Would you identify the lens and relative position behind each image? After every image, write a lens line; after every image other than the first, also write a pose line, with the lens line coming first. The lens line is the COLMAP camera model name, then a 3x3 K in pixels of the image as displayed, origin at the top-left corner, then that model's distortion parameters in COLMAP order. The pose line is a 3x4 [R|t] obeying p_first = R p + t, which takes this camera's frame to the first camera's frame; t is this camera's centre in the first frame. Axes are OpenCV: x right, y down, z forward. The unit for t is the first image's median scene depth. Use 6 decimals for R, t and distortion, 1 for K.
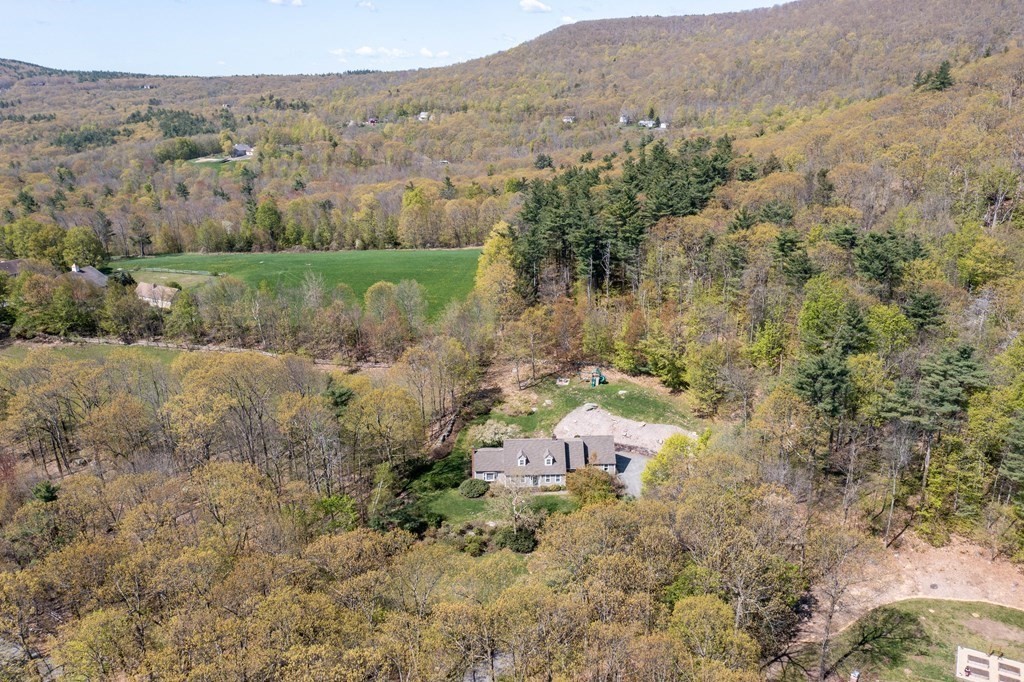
lens RADIAL K [[815.2, 0, 512.0], [0, 815.2, 341.0], [0, 0, 1]] dist [-0.000056, -0.000272]
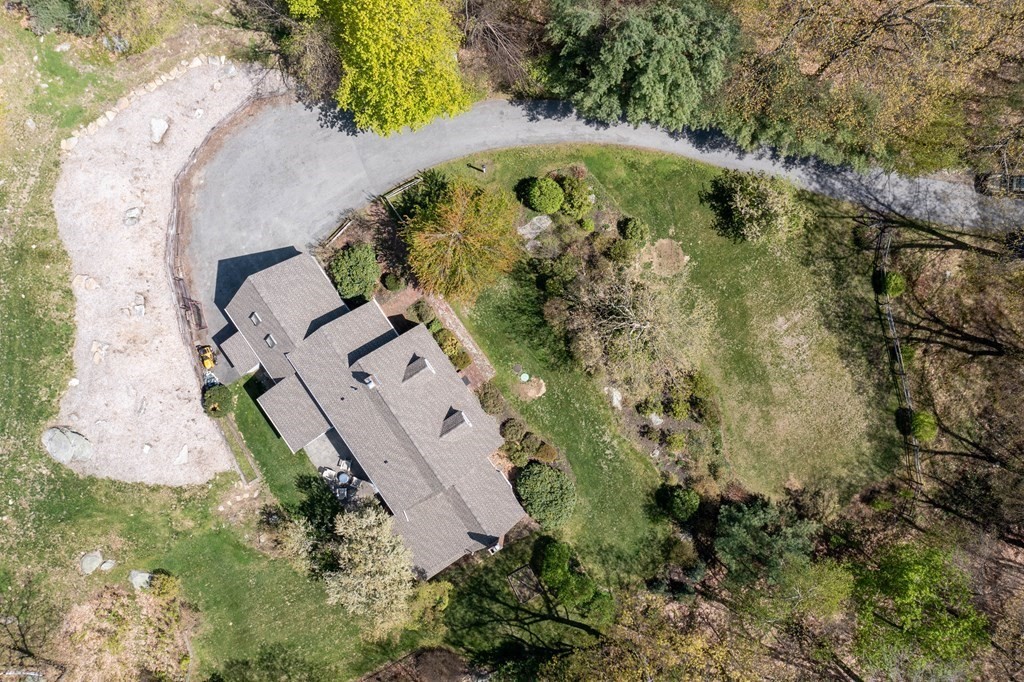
lens RADIAL K [[815.2, 0, 512.0], [0, 815.2, 341.0], [0, 0, 1]] dist [-0.000056, -0.000272]
pose [[-0.535900, -0.844220, 0.010221, 0.026222], [0.312910, -0.187358, 0.931120, -0.199017], [-0.784155, 0.502185, 0.364570, 0.735486]]
